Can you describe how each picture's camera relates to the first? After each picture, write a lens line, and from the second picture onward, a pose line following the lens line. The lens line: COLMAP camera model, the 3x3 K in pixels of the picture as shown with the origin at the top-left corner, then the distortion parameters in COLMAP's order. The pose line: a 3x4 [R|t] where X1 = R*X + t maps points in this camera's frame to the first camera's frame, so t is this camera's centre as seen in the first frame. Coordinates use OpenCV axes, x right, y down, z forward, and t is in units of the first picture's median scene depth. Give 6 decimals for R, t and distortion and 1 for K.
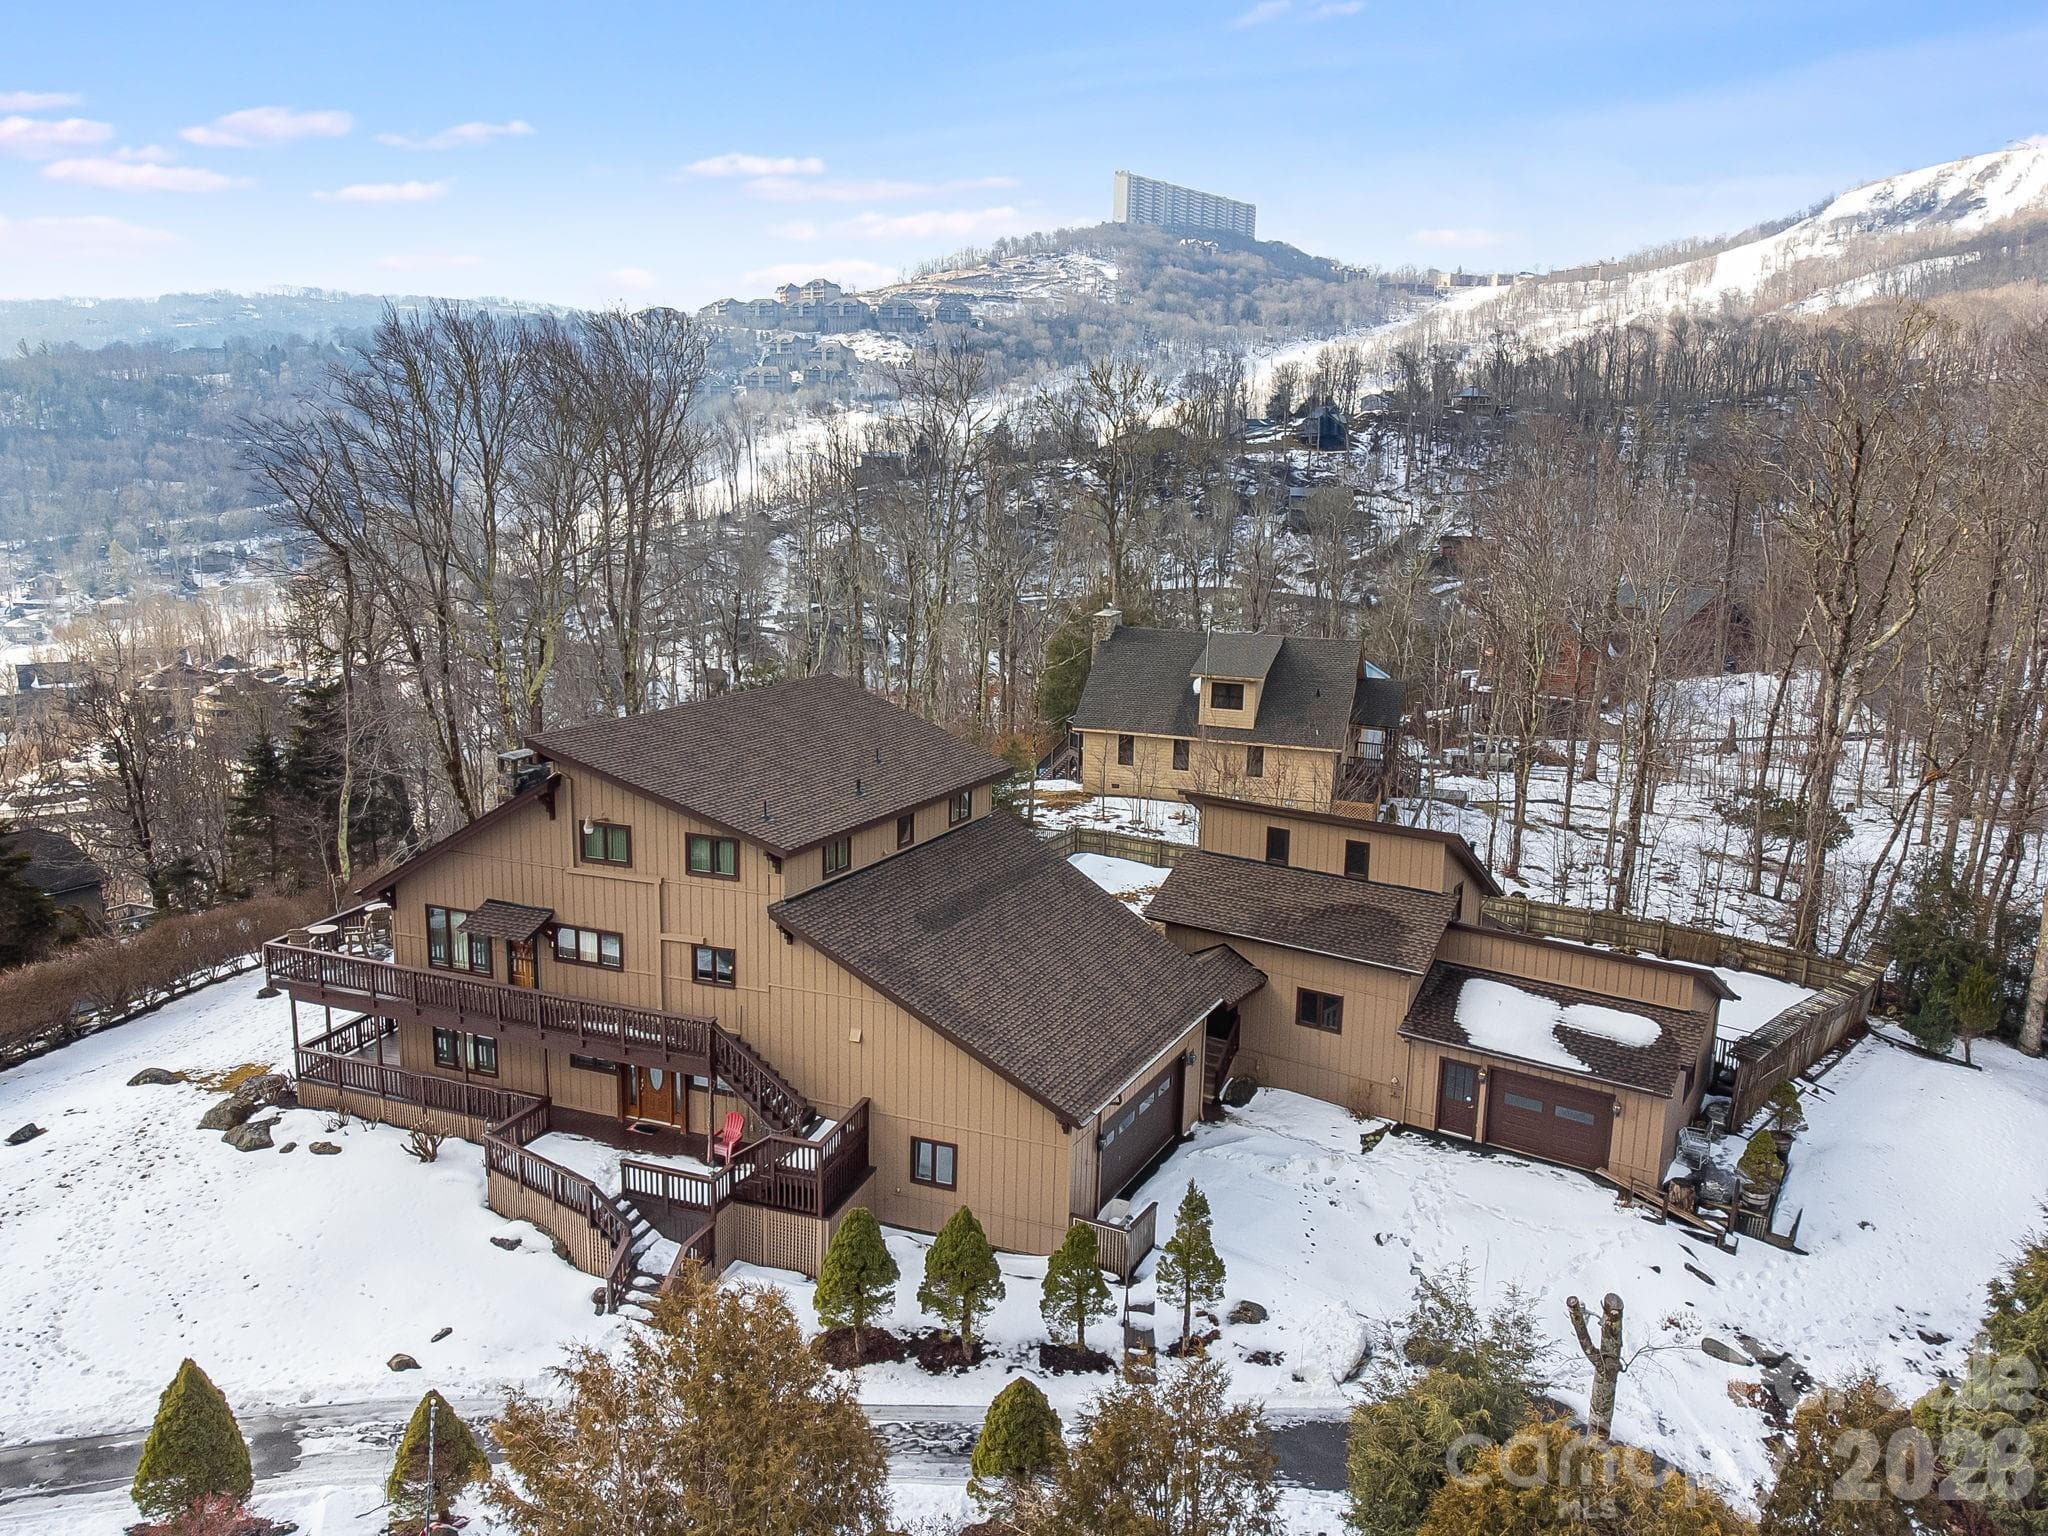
lens RADIAL K [[1635.7, 0, 1024.0], [0, 1635.7, 768.0], [0, 0, 1]] dist [-0.041292, 0.068810]
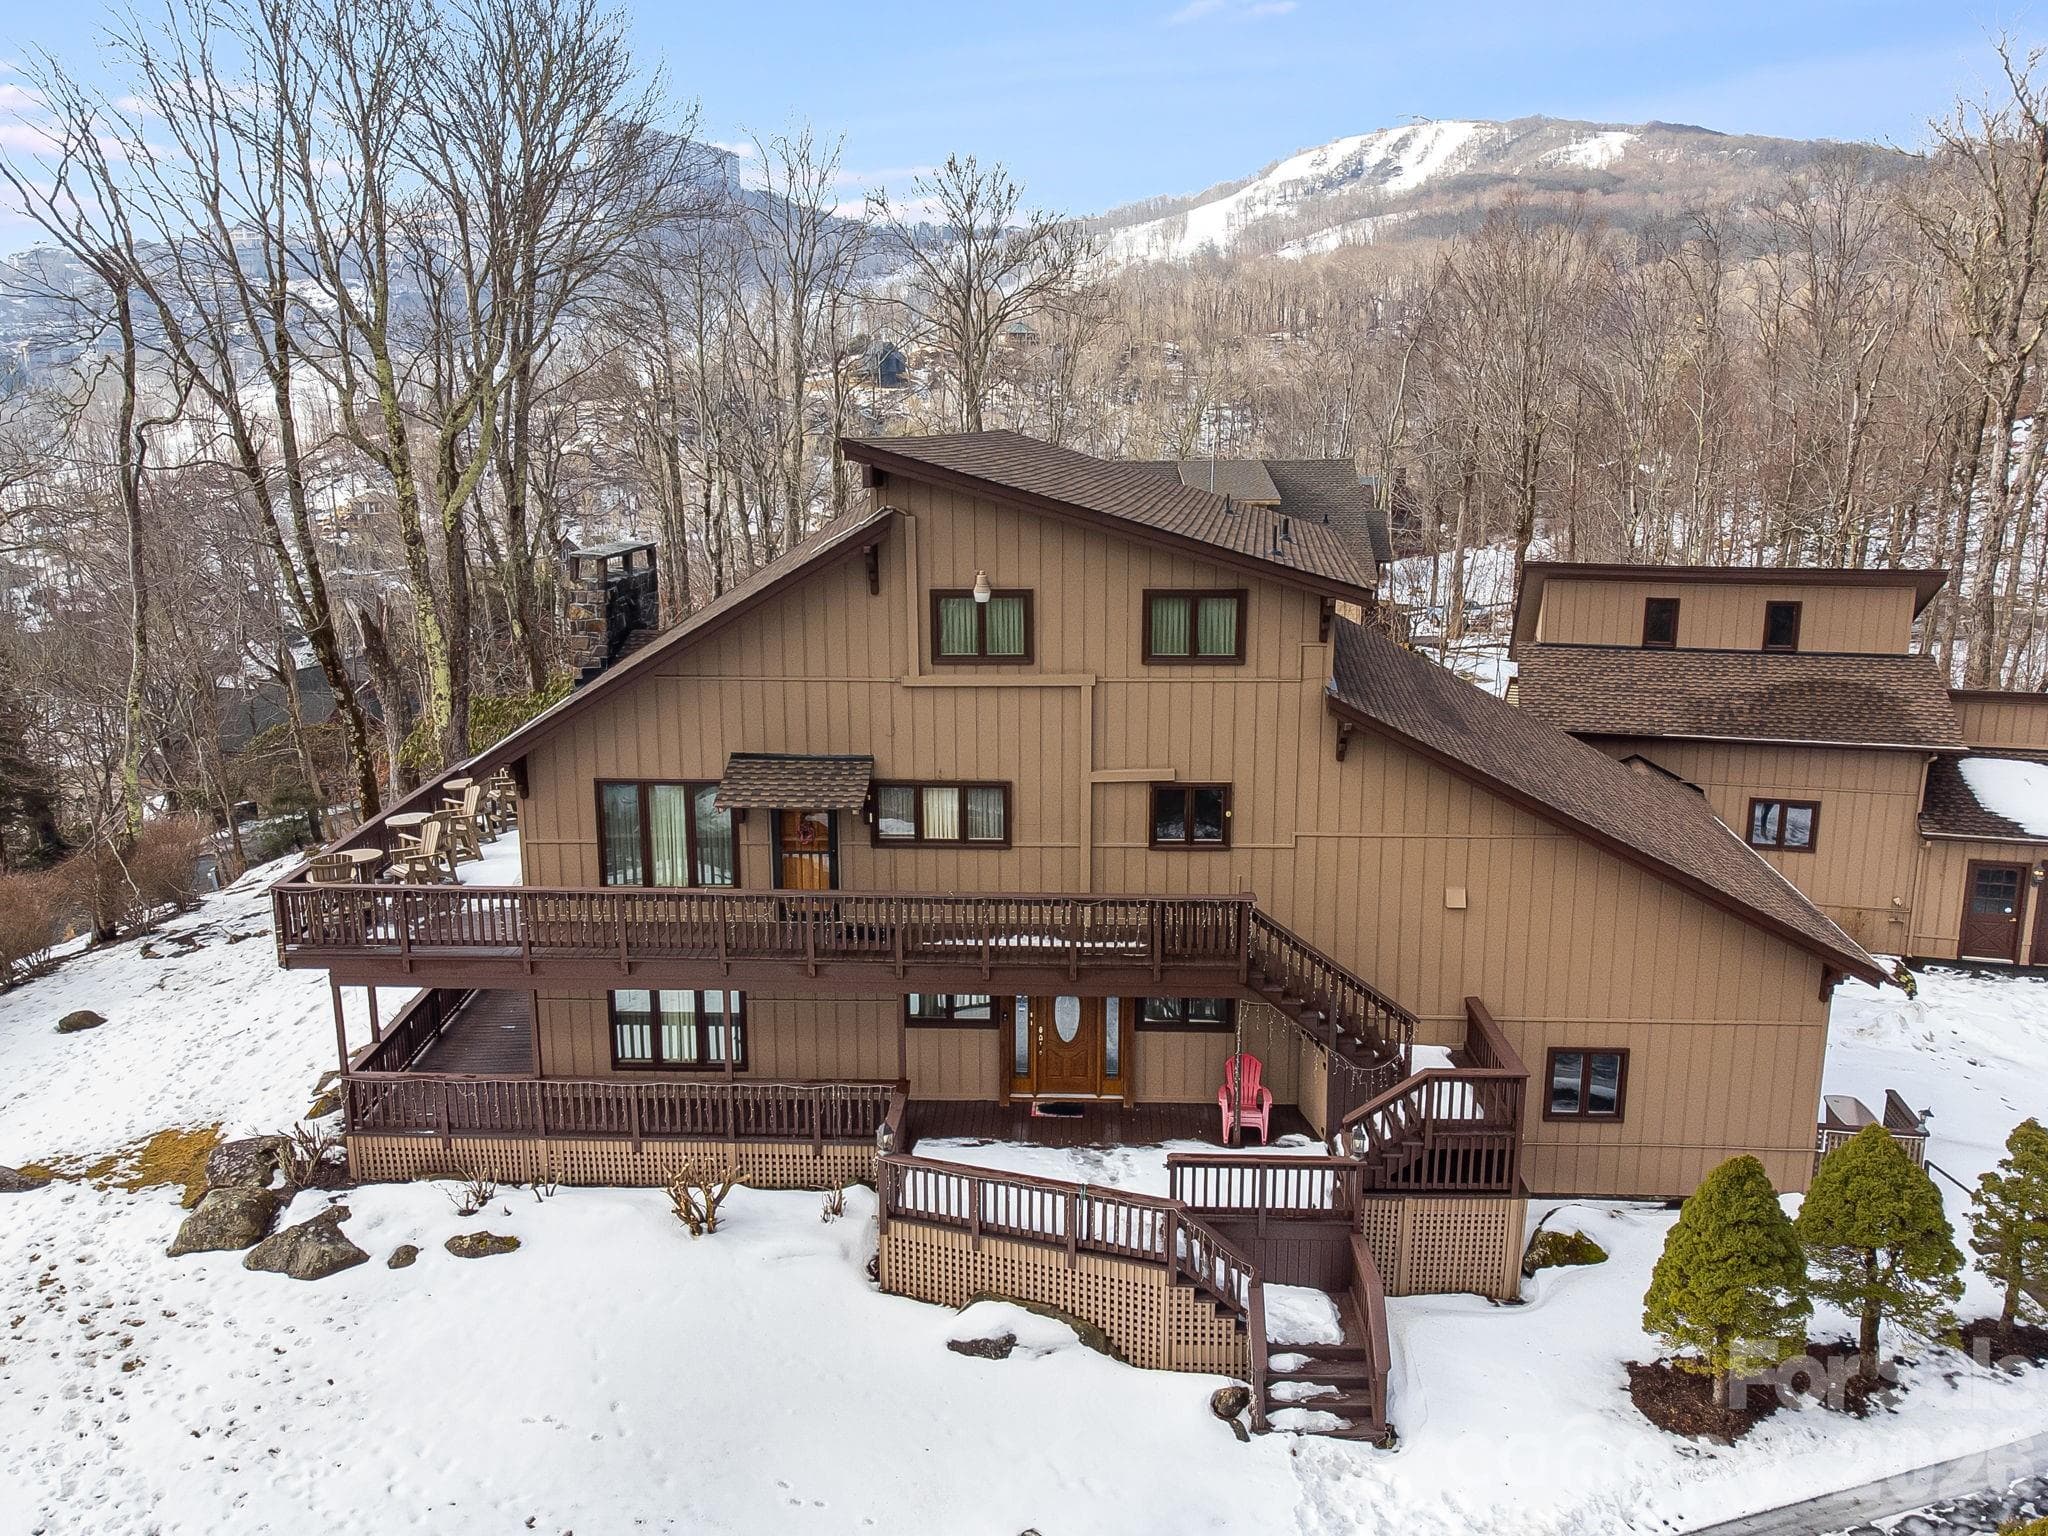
lens RADIAL K [[1635.7, 0, 1024.0], [0, 1635.7, 768.0], [0, 0, 1]] dist [-0.041292, 0.068810]
pose [[0.945588, -0.090025, 0.312664, -0.413910], [0.086637, 0.995933, 0.024741, 0.080760], [-0.313620, 0.003694, 0.949542, 0.438084]]
